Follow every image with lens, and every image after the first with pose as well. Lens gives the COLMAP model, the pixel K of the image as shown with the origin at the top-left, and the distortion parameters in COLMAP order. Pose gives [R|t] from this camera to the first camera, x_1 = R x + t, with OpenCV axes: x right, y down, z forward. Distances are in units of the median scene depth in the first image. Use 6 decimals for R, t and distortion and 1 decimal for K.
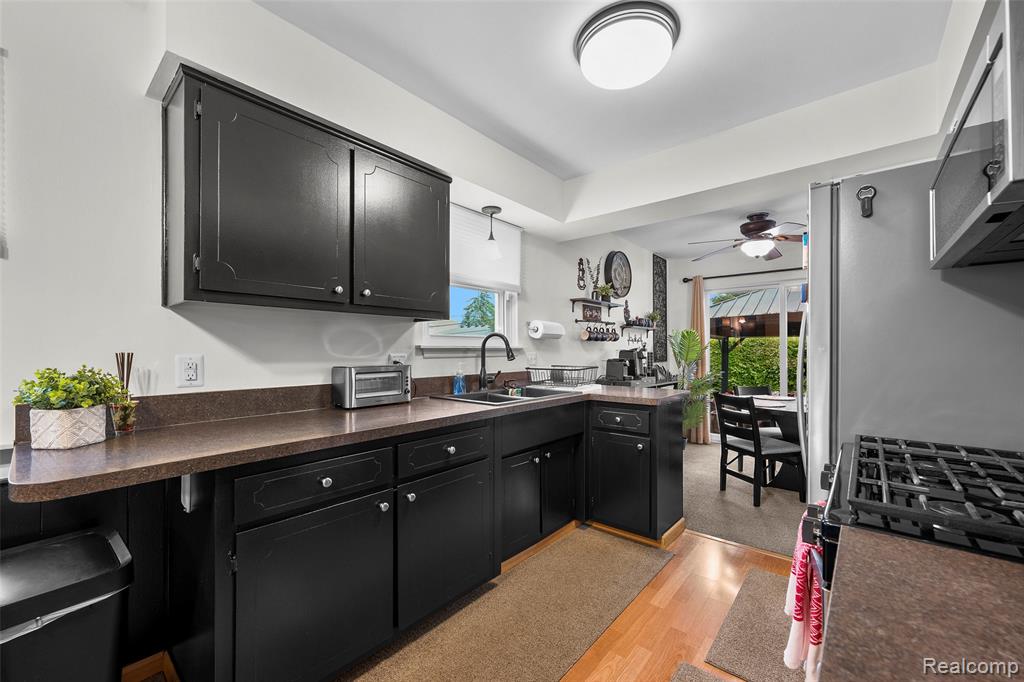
lens RADIAL K [[410.7, 0, 508.7], [0, 410.7, 349.5], [0, 0, 1]] dist [0.000082, 0.000303]
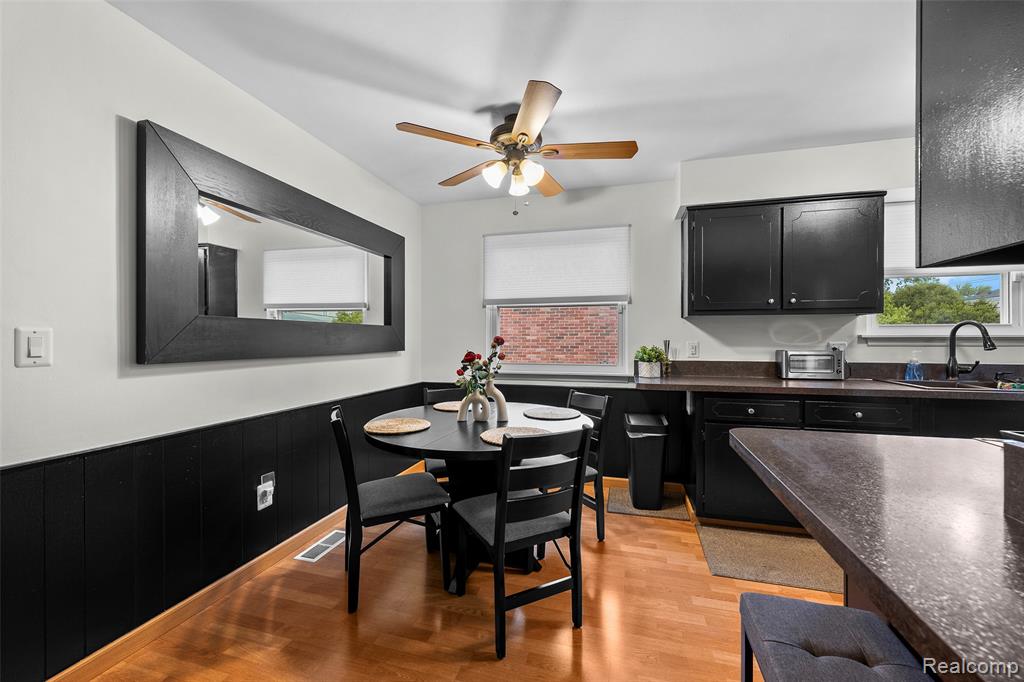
lens RADIAL K [[406.9, 0, 513.7], [0, 406.9, 338.5], [0, 0, 1]] dist [0.000428, 0.000019]
pose [[0.427776, -0.001171, -0.903884, 0.384198], [0.000977, 0.999999, -0.000833, -0.000214], [0.903884, -0.000526, 0.427777, -0.379198]]
